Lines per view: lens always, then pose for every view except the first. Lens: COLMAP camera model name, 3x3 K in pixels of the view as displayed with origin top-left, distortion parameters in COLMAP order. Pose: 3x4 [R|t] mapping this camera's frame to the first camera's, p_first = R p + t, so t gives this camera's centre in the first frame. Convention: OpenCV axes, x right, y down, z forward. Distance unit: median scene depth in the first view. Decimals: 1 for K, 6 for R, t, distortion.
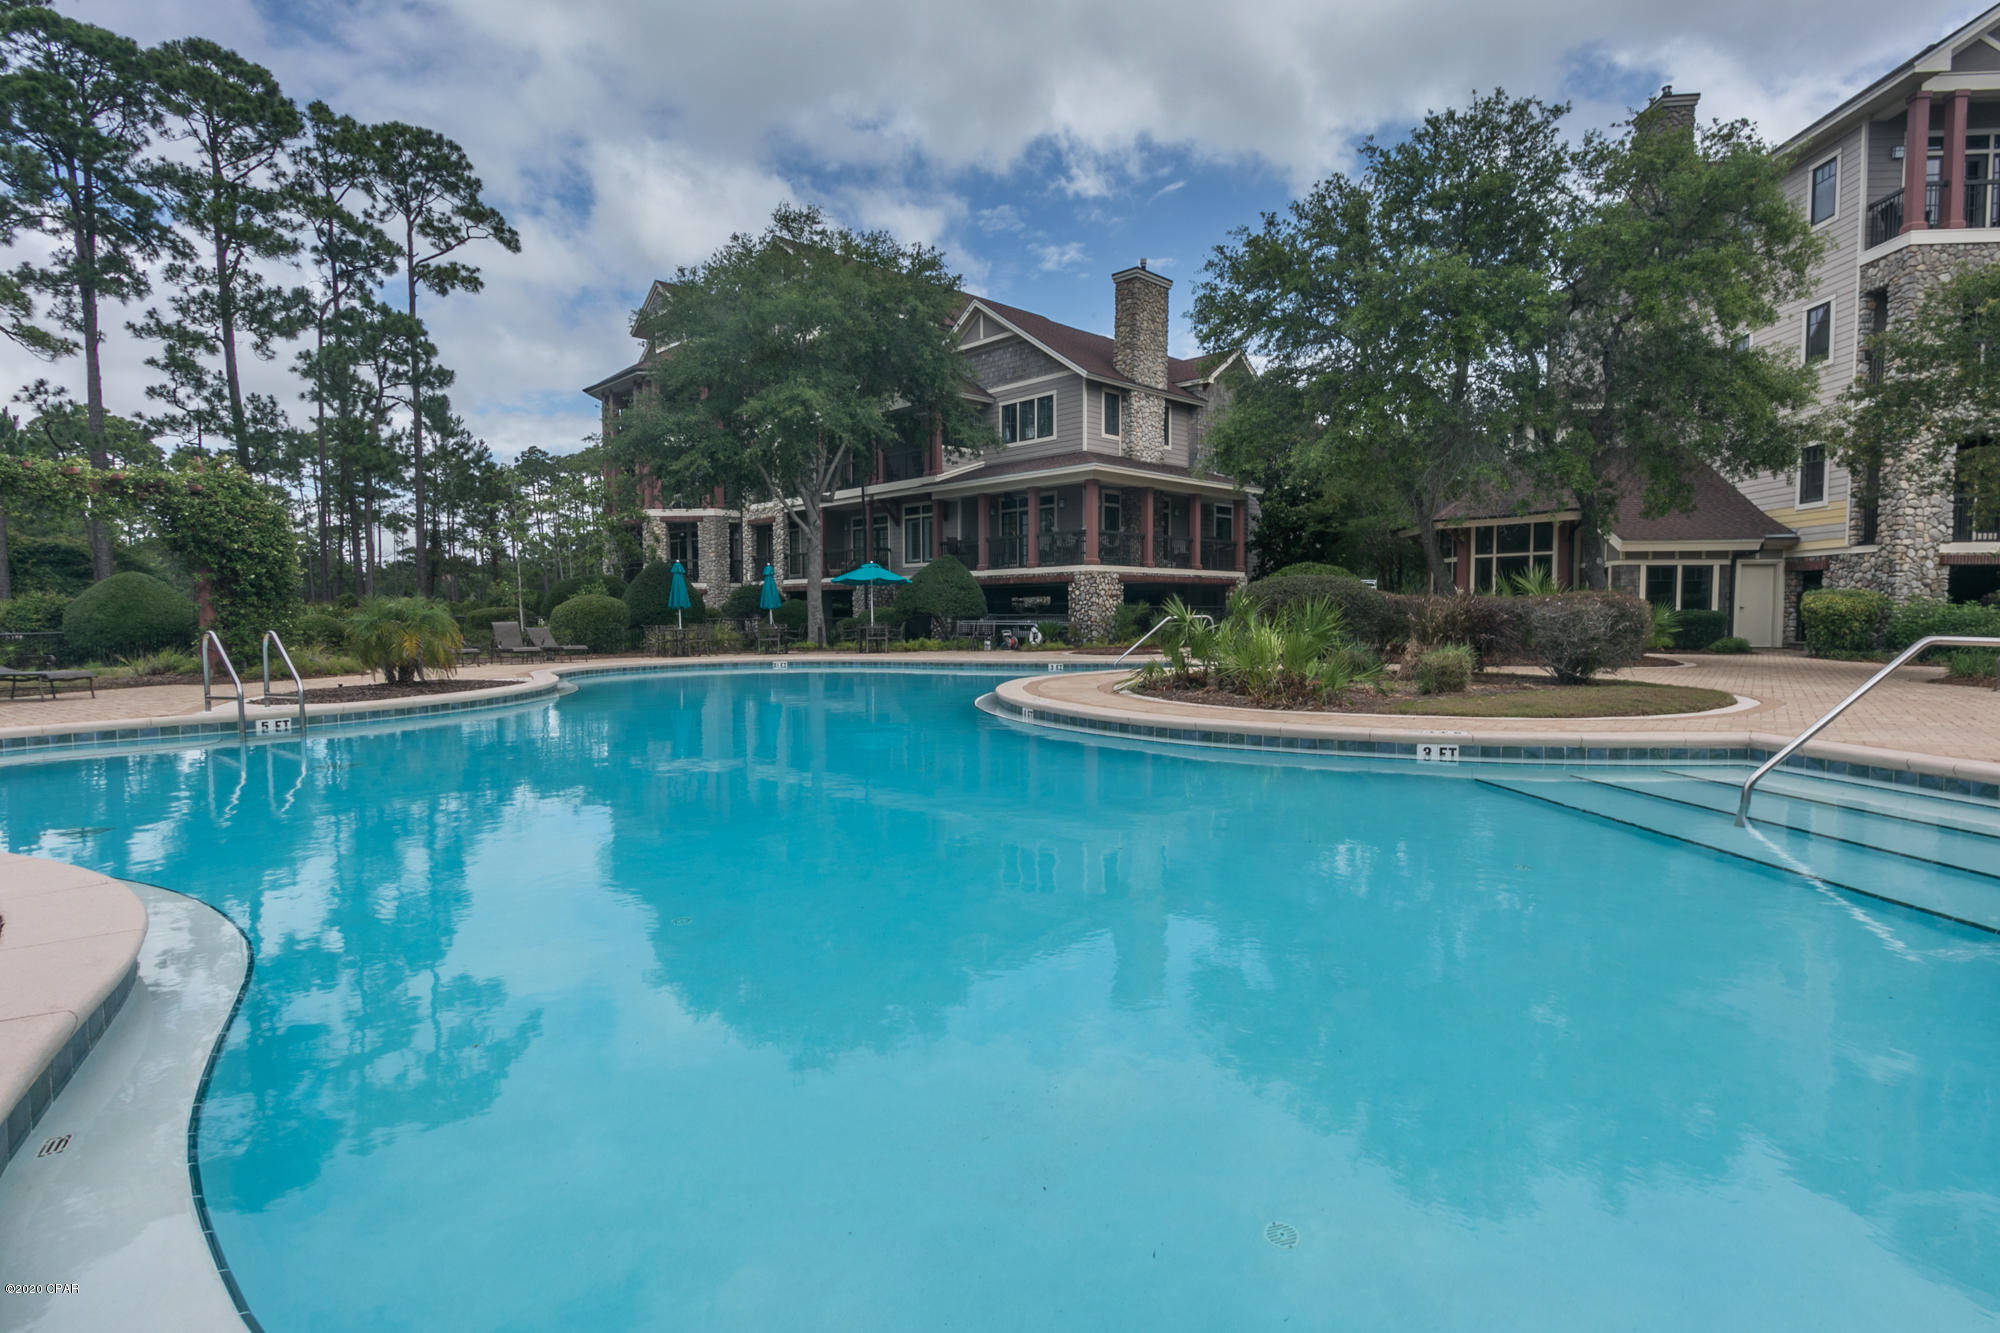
lens RADIAL K [[1006.1, 0, 1004.1], [0, 1006.1, 647.4], [0, 0, 1]] dist [-0.002877, -0.000687]
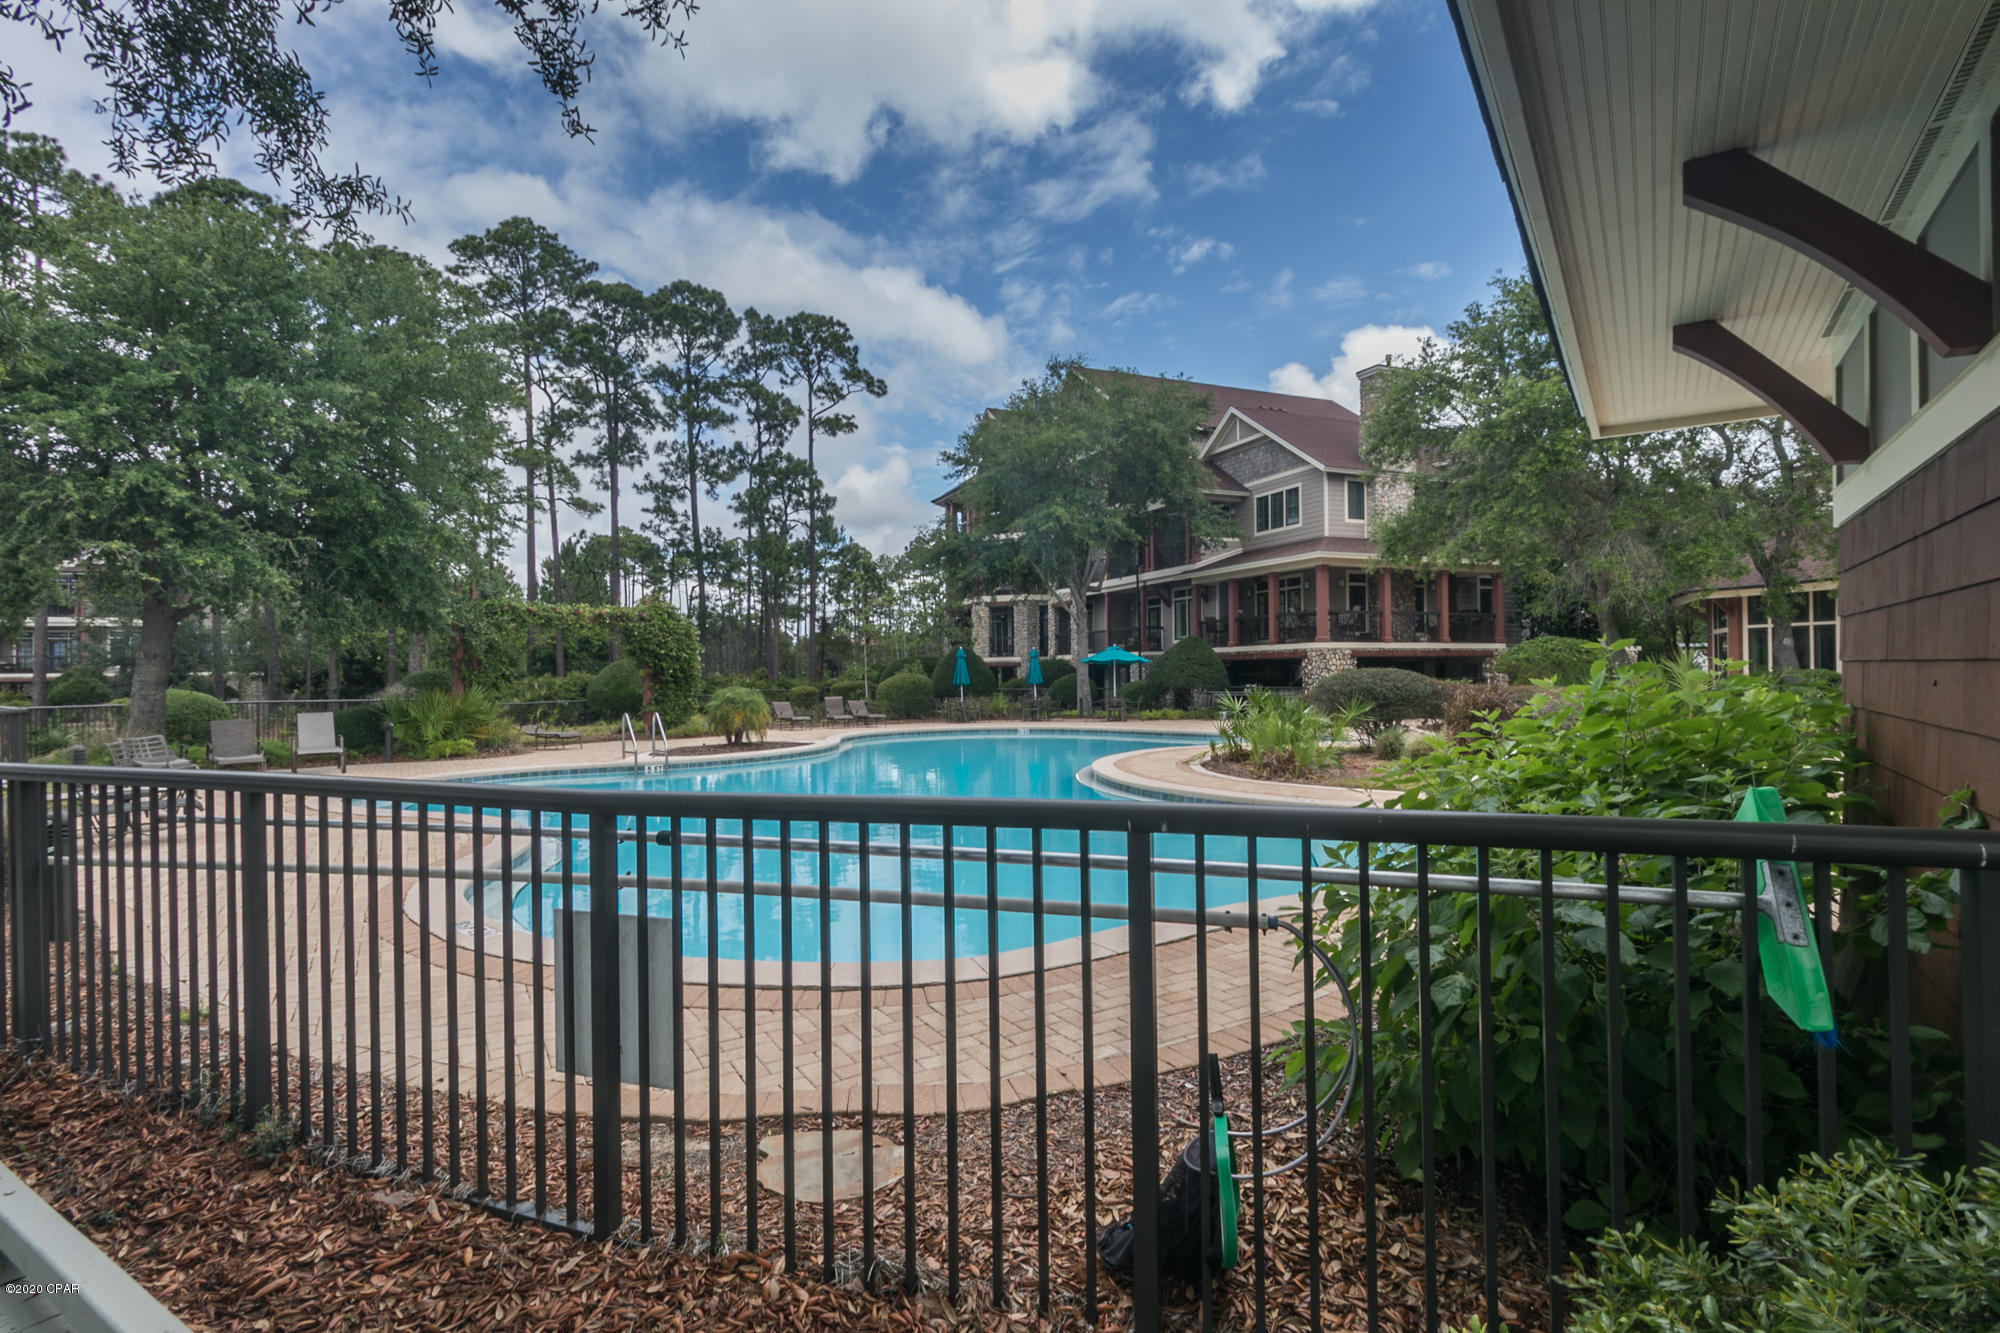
lens RADIAL K [[963.2, 0, 998.1], [0, 963.2, 670.7], [0, 0, 1]] dist [0.000194, -0.001330]
pose [[0.931315, -0.005171, -0.364179, 0.116463], [-0.007525, 0.999413, -0.033435, -0.010780], [0.364138, 0.033879, 0.930729, -0.089751]]
